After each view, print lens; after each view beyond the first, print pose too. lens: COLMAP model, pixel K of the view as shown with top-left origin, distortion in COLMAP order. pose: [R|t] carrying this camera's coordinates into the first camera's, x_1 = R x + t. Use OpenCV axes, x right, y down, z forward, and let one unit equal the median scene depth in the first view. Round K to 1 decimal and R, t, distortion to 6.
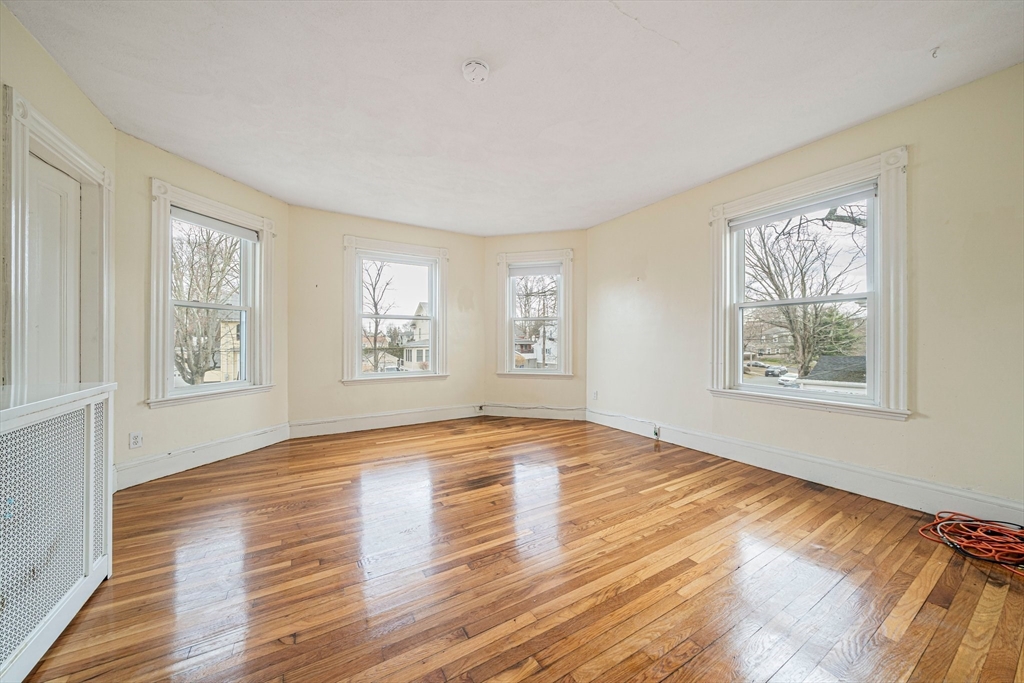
lens RADIAL K [[350.7, 0, 516.0], [0, 350.7, 339.9], [0, 0, 1]] dist [-0.006452, 0.000002]
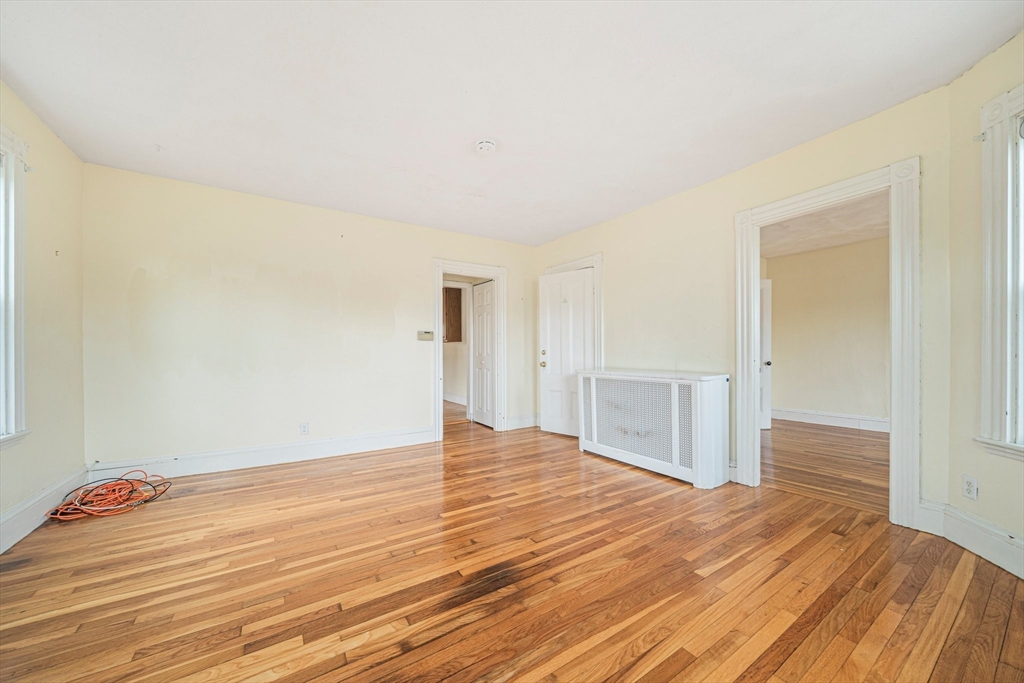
lens RADIAL K [[369.2, 0, 519.0], [0, 369.2, 352.9], [0, 0, 1]] dist [-0.007982, -0.000094]
pose [[-0.999018, 0.005942, -0.043898, -0.129555], [0.005770, 0.999975, 0.004034, 0.001169], [0.043921, 0.003777, -0.999028, 1.763864]]
